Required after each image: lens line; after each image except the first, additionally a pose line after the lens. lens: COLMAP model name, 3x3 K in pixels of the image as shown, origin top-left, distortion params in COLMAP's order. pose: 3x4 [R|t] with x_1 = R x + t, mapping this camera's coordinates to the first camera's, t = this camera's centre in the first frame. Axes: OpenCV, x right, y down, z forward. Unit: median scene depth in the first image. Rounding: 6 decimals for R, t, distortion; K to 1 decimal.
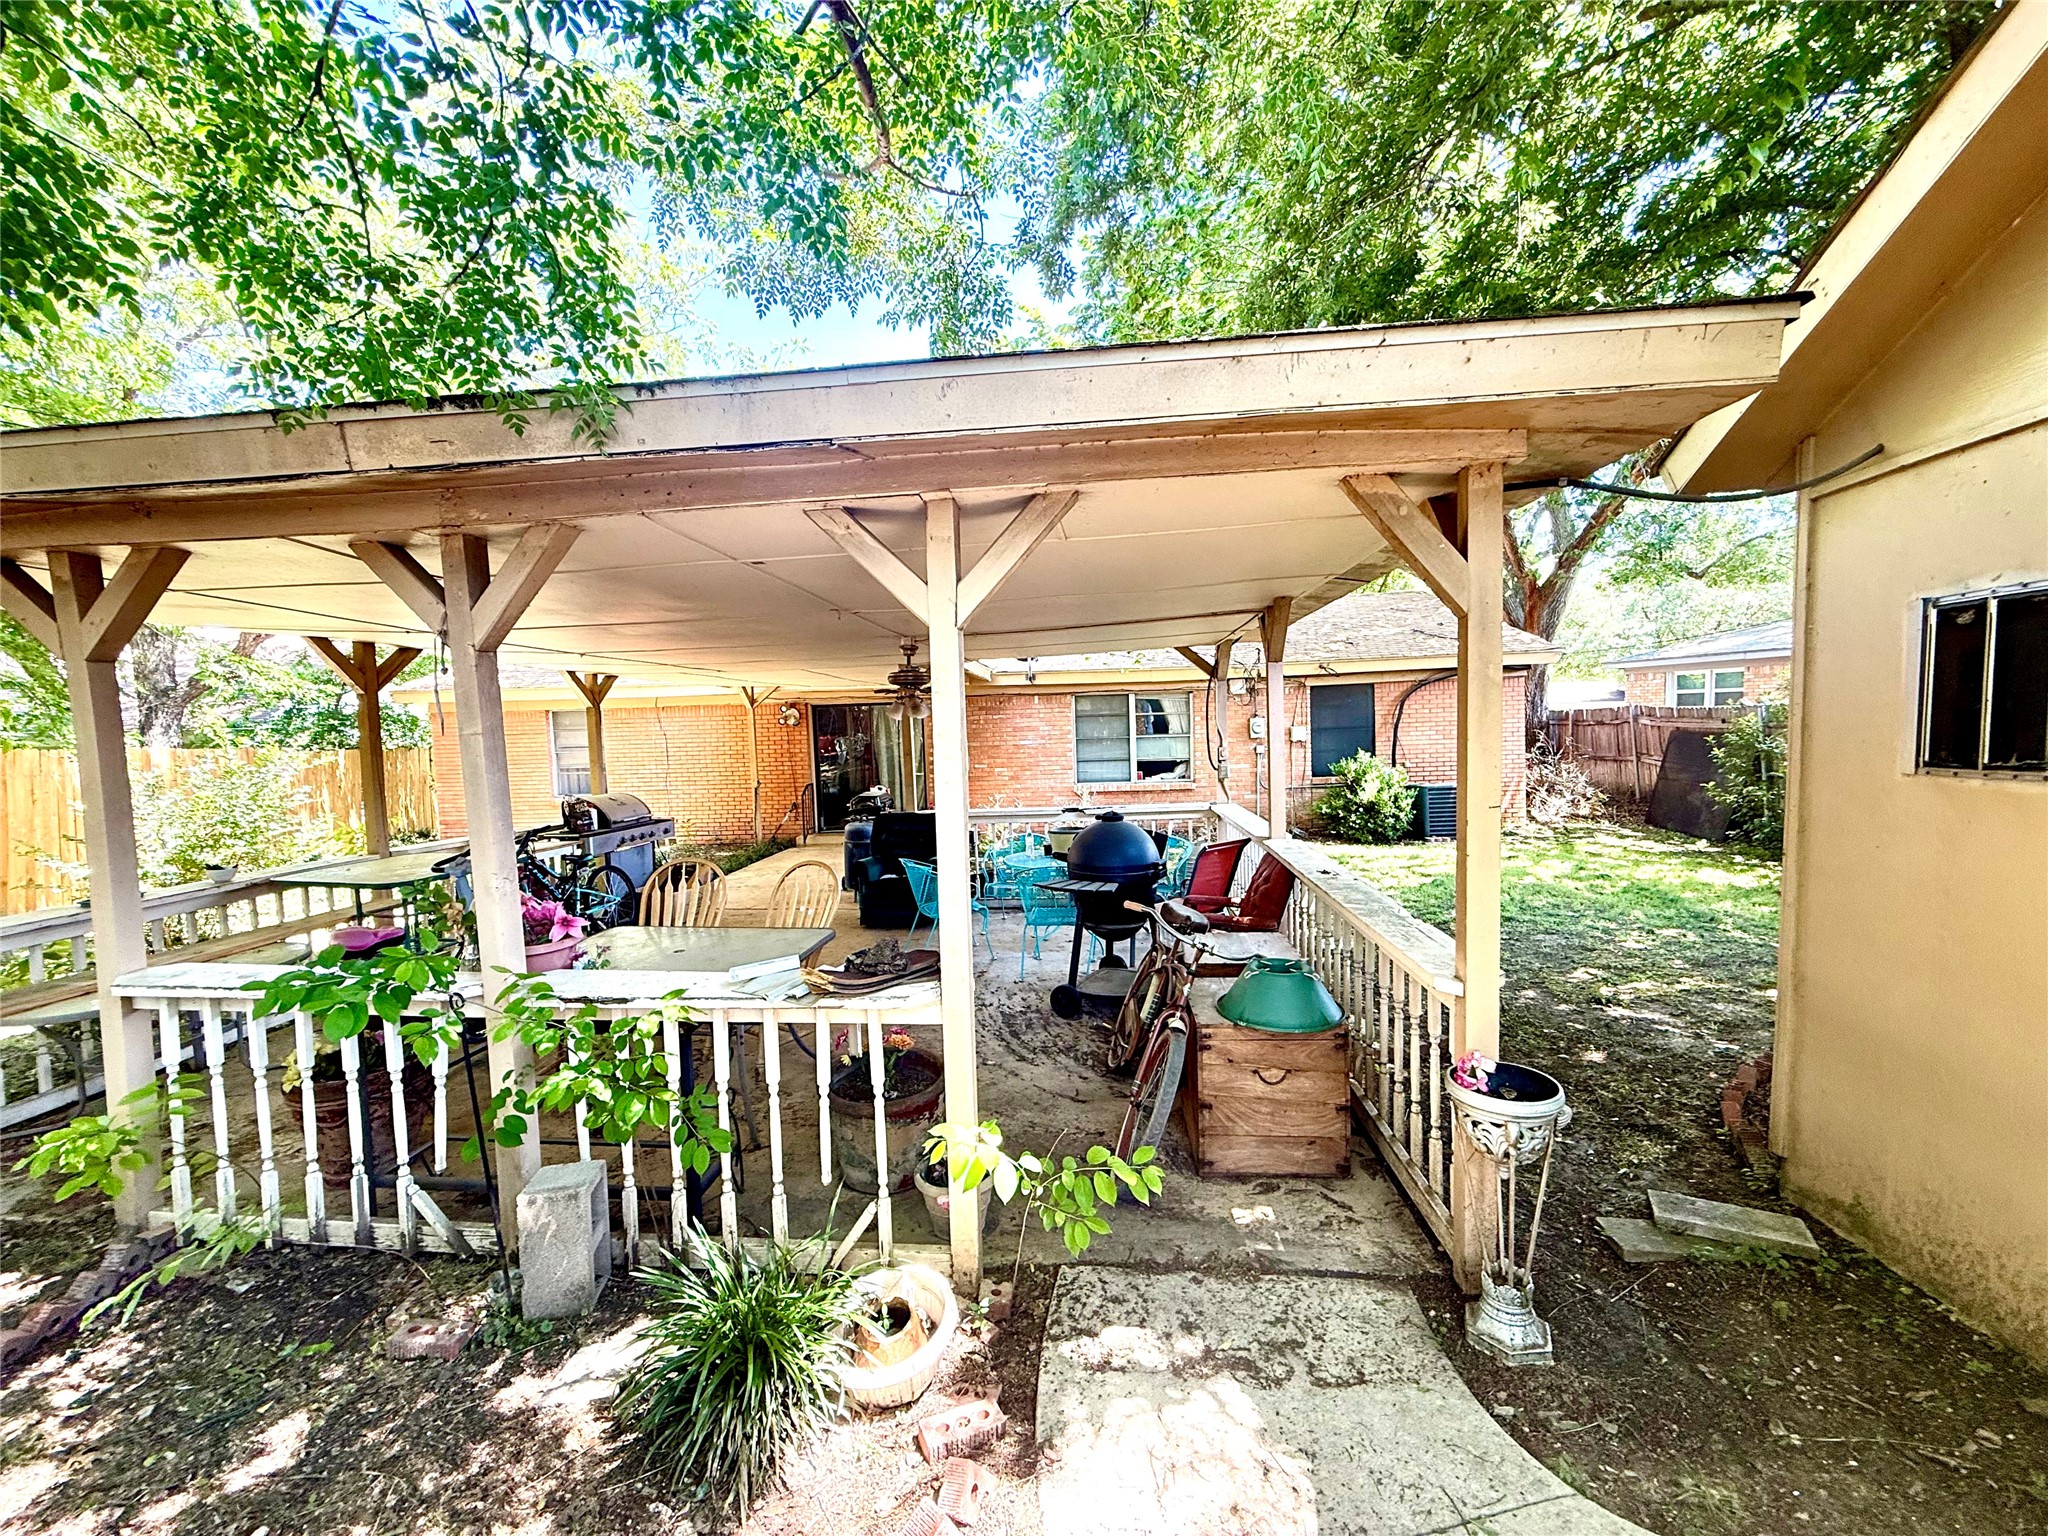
lens RADIAL K [[815.4, 0, 1022.4], [0, 815.4, 775.5], [0, 0, 1]] dist [-0.002642, -0.000058]
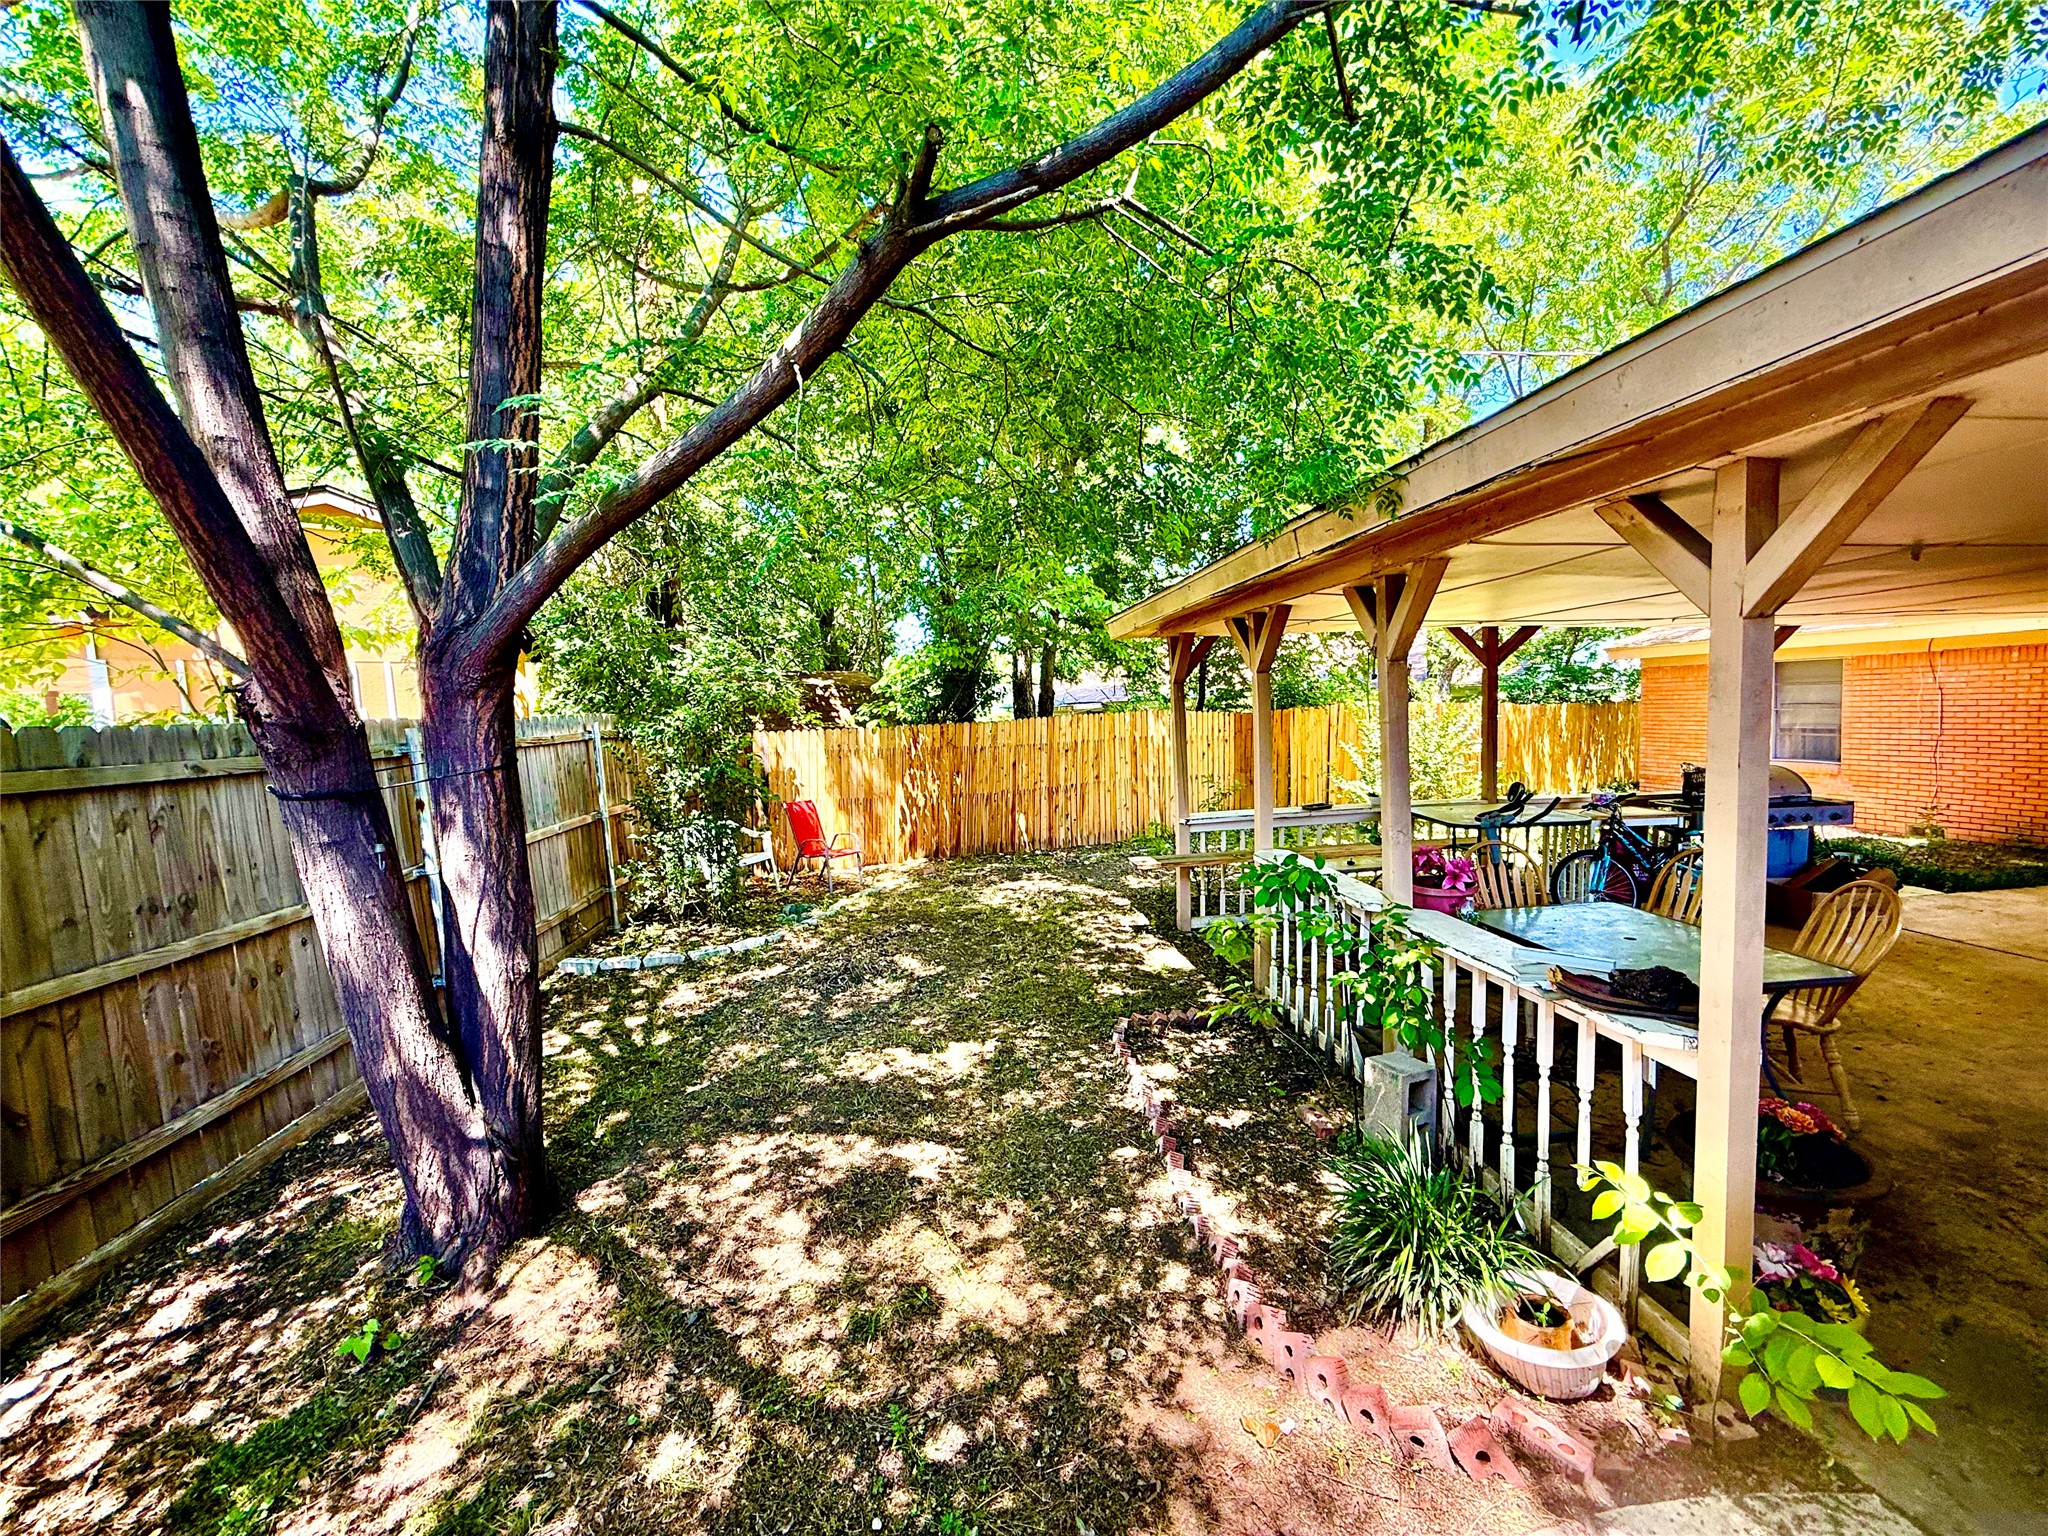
lens RADIAL K [[815.4, 0, 1032.4], [0, 815.4, 774.2], [0, 0, 1]] dist [-0.002642, -0.000058]
pose [[0.219138, 0.097696, -0.970791, 0.242237], [-0.032153, 0.995157, 0.092890, -0.033033], [0.975164, 0.010858, 0.221218, 0.055214]]
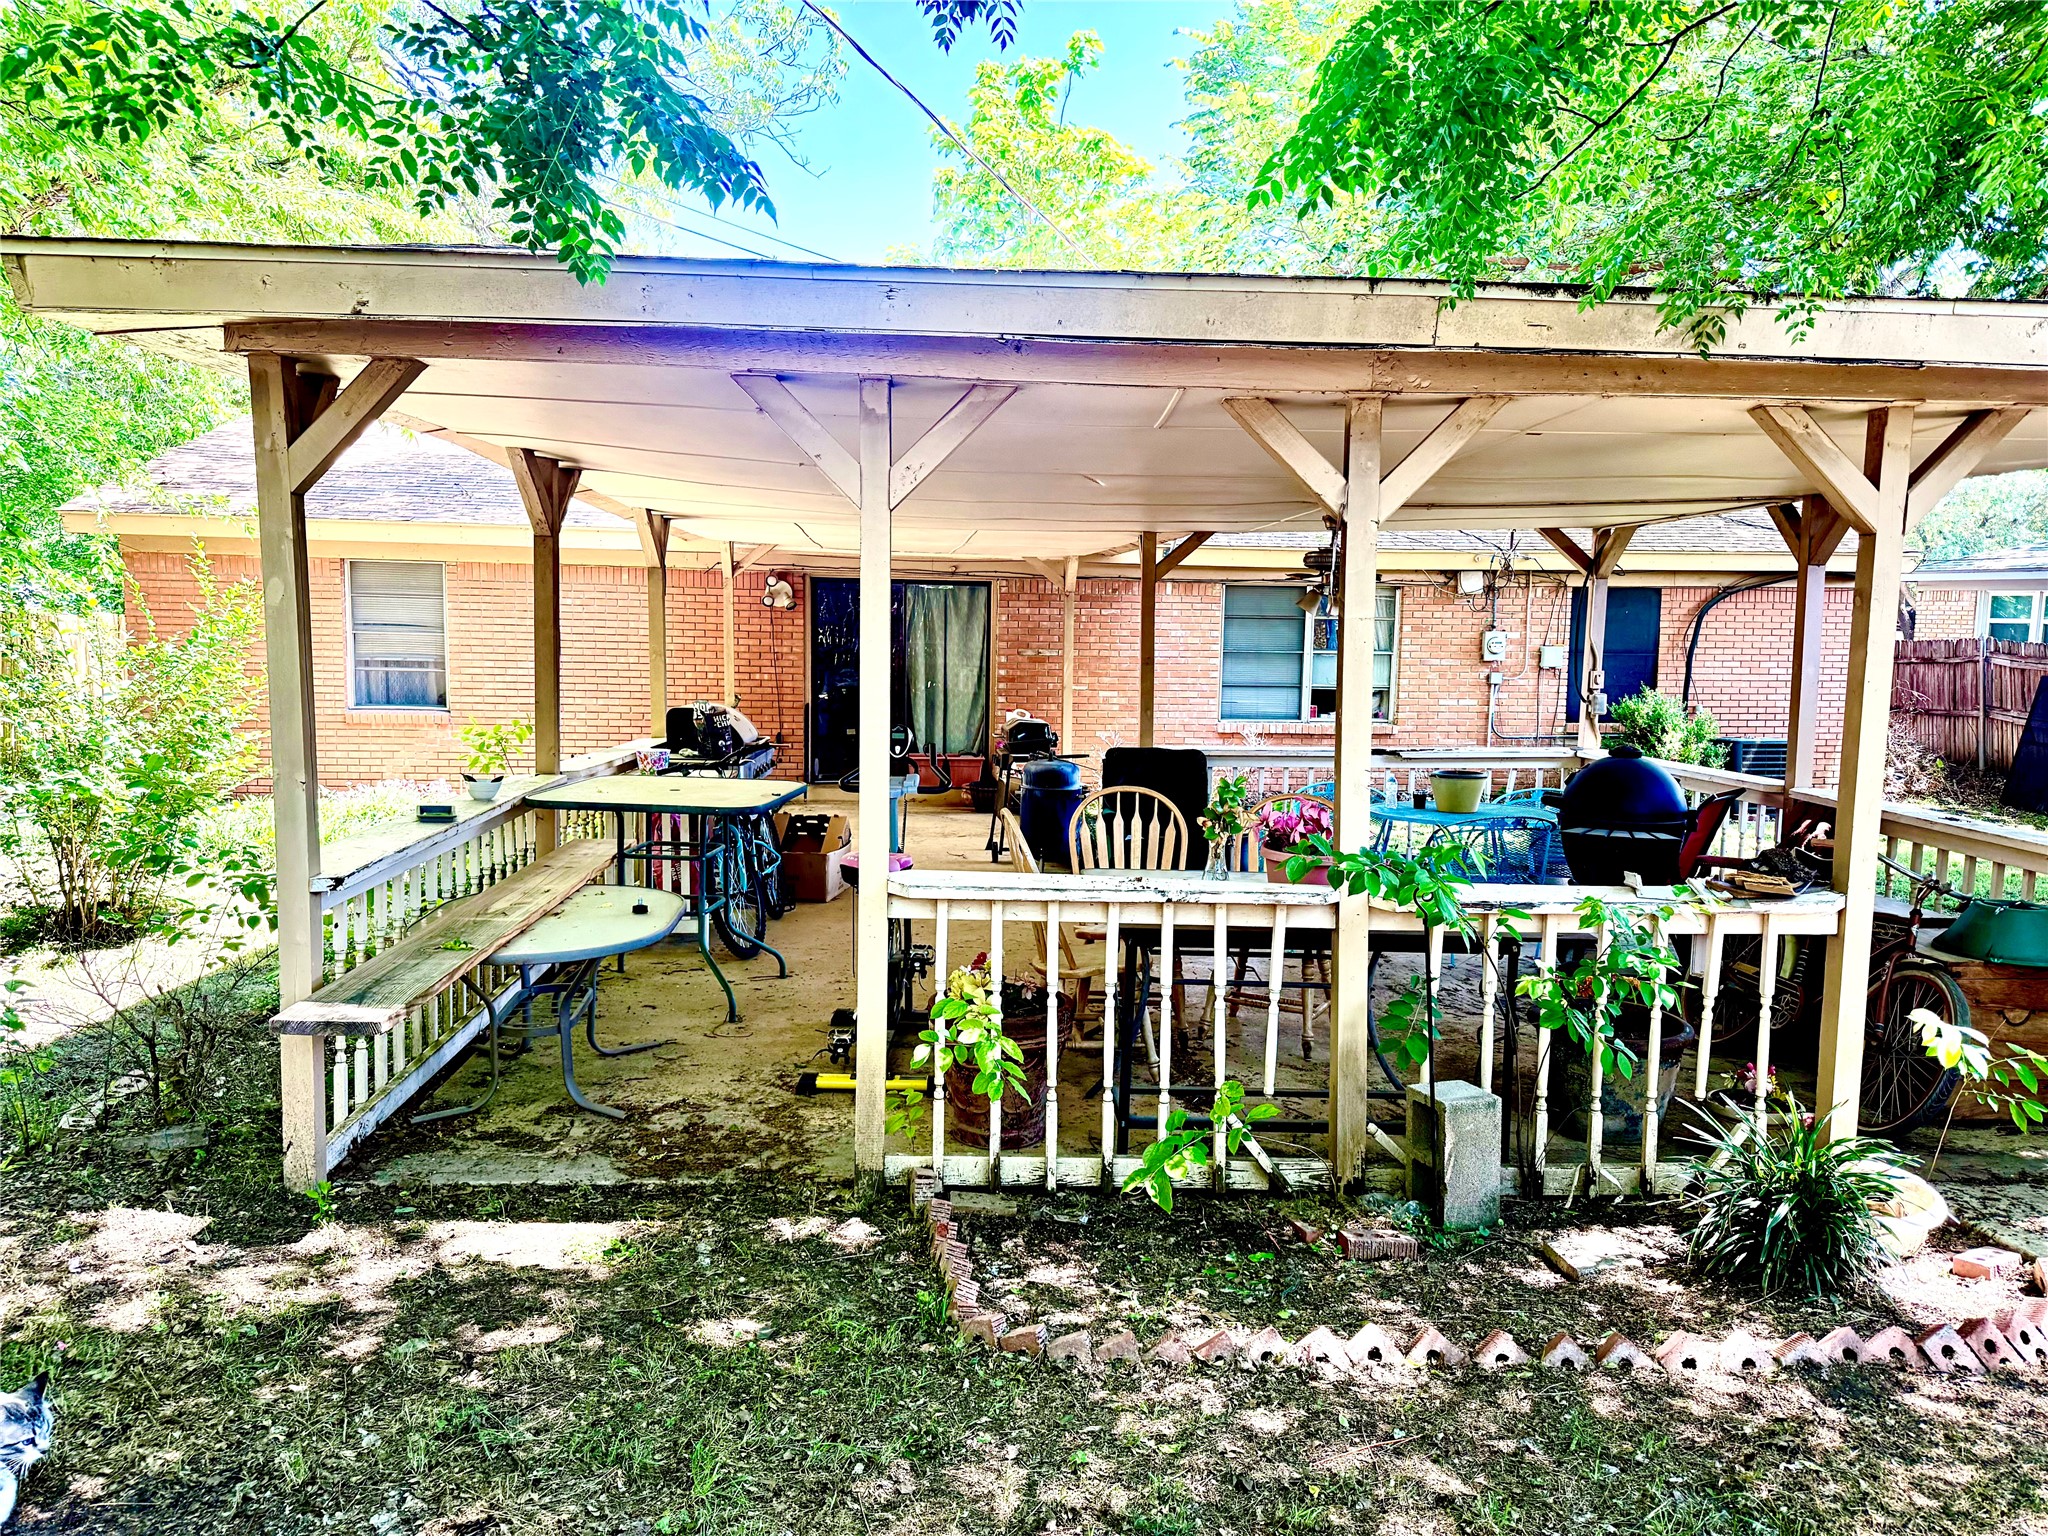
lens RADIAL K [[1460.0, 0, 1025.6], [0, 1460.0, 775.2], [0, 0, 1]] dist [0.018027, -0.012923]
pose [[0.986168, 0.031516, 0.162724, -0.609299], [-0.038032, 0.998588, 0.037089, 0.037463], [-0.161325, -0.042764, 0.985974, -0.264349]]
